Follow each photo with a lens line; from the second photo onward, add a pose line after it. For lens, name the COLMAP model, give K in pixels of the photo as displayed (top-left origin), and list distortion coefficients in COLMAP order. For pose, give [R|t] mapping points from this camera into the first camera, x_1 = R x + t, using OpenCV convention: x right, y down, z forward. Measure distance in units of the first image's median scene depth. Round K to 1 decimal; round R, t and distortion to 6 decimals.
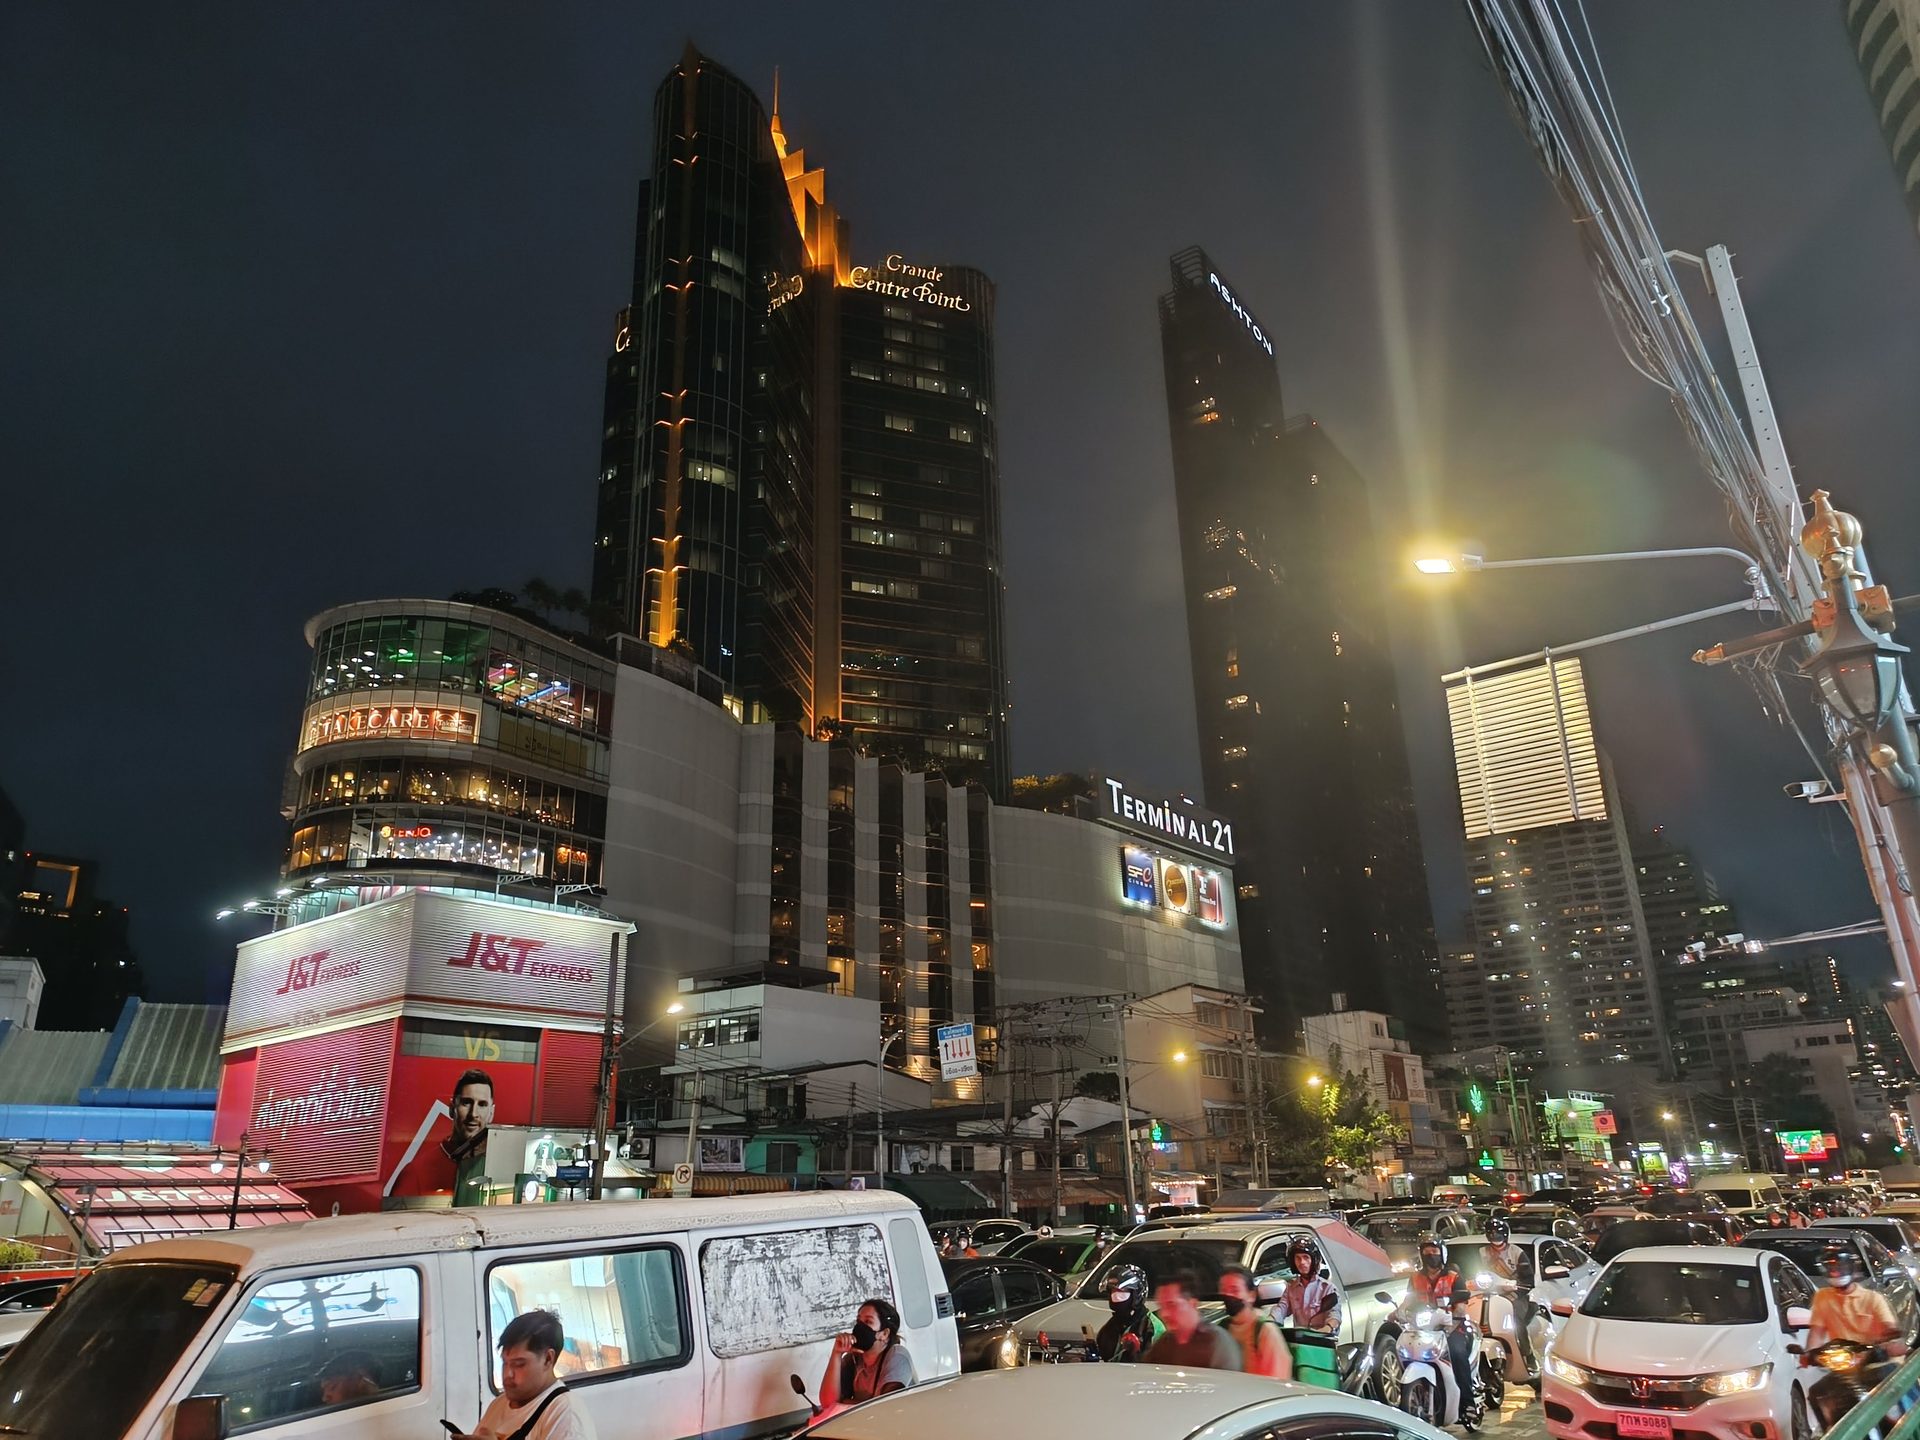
lens RADIAL K [[1271.2, 0, 960.0], [0, 1271.2, 720.0], [0, 0, 1]] dist [0.036588, -0.063380]
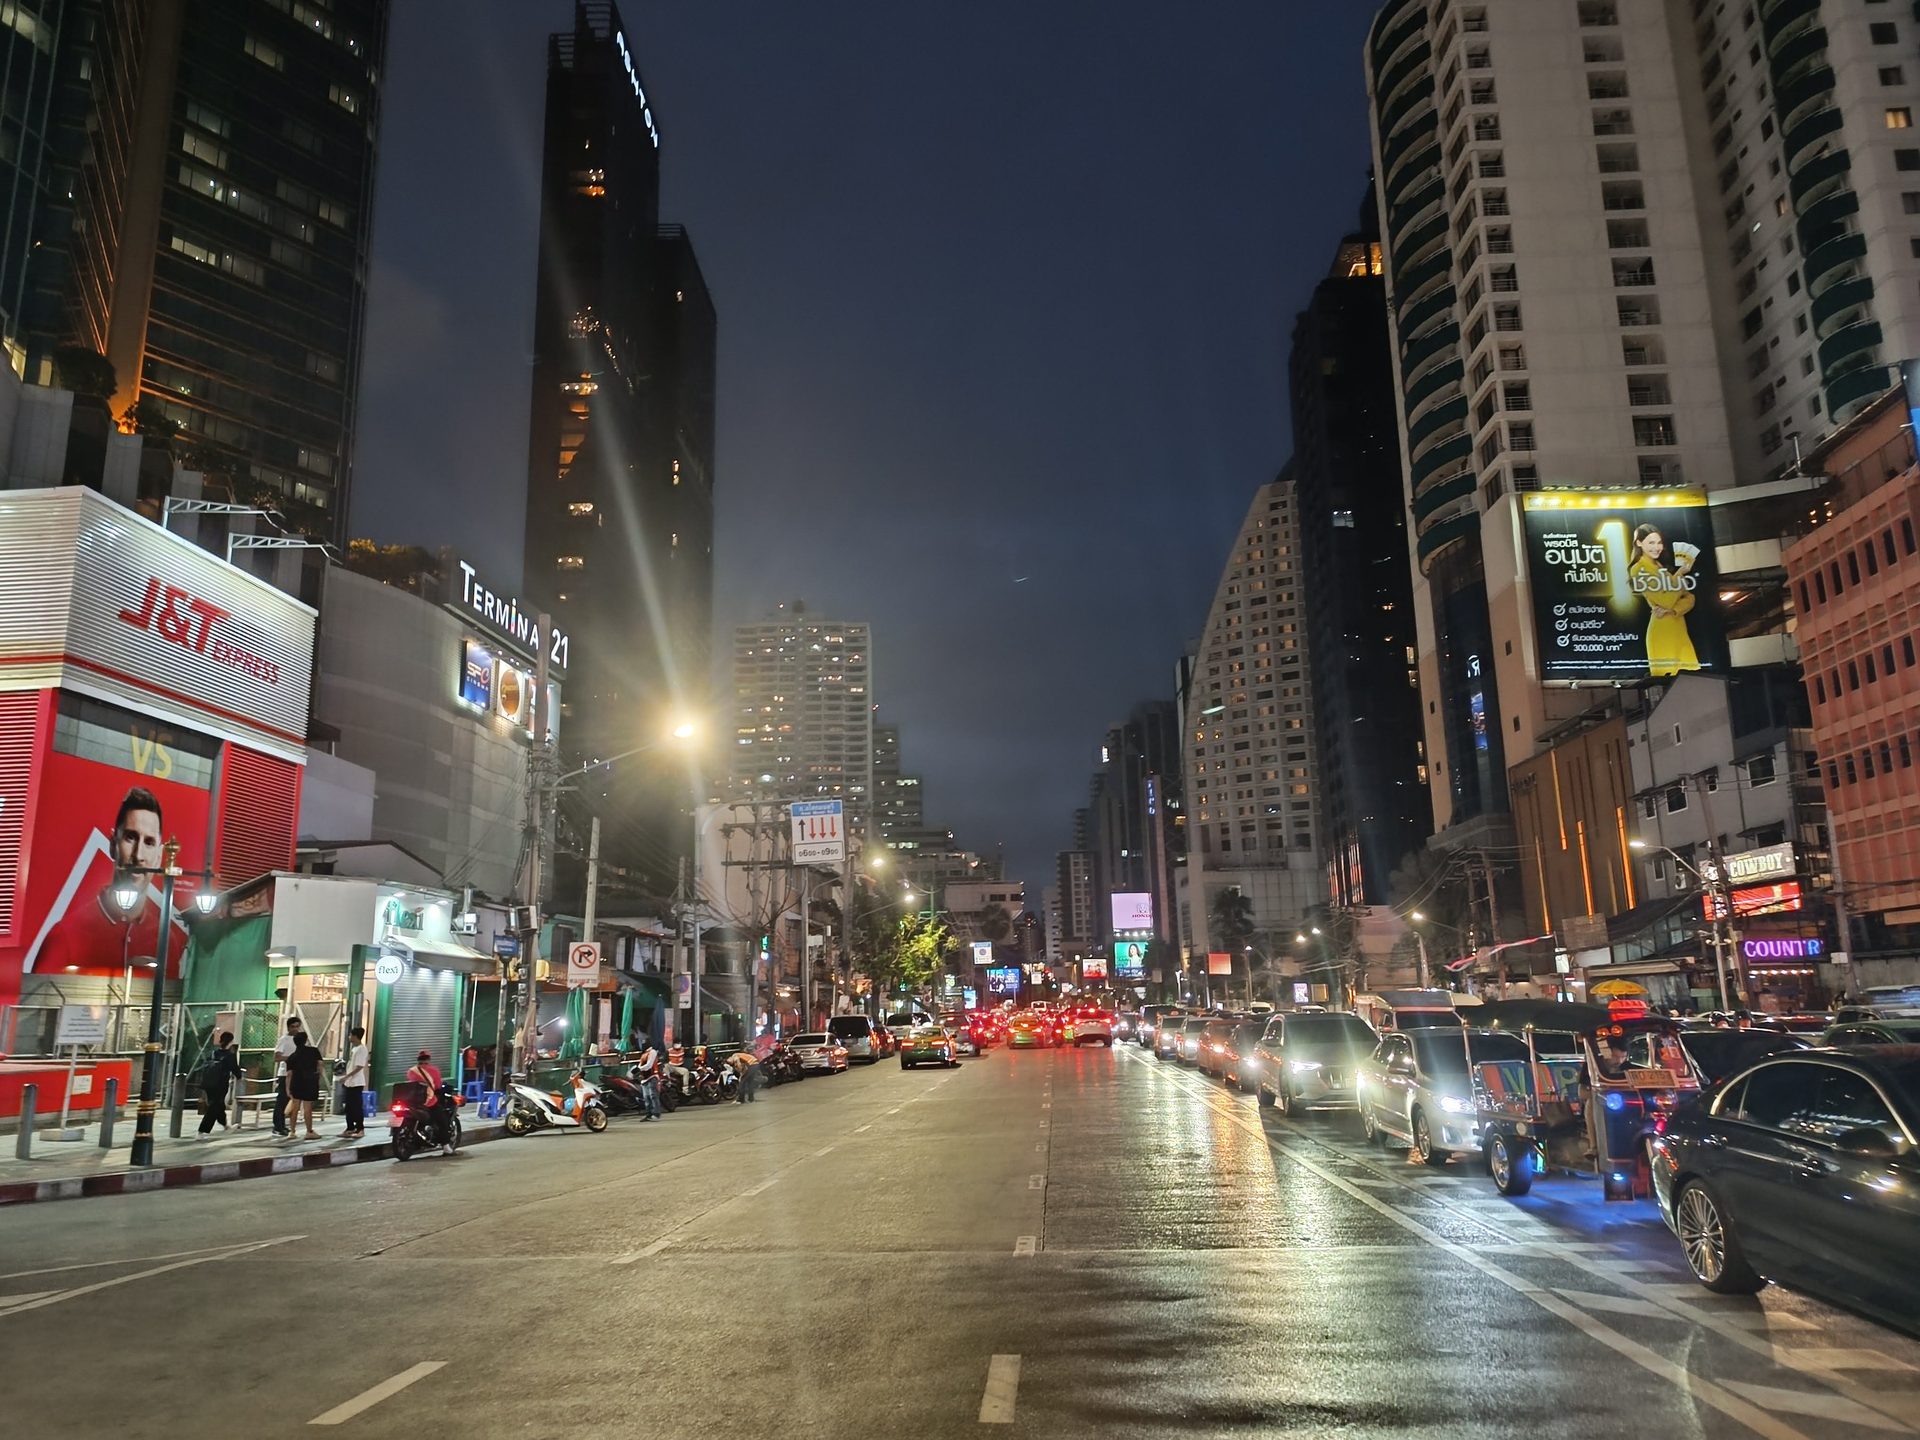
lens RADIAL K [[1296.1, 0, 960.0], [0, 1296.1, 720.0], [0, 0, 1]] dist [0.030034, -0.052546]
pose [[0.813035, 0.133953, 0.566595, -0.100800], [-0.204213, 0.976957, 0.062066, 0.028135], [-0.545225, -0.166168, 0.821656, 0.060539]]
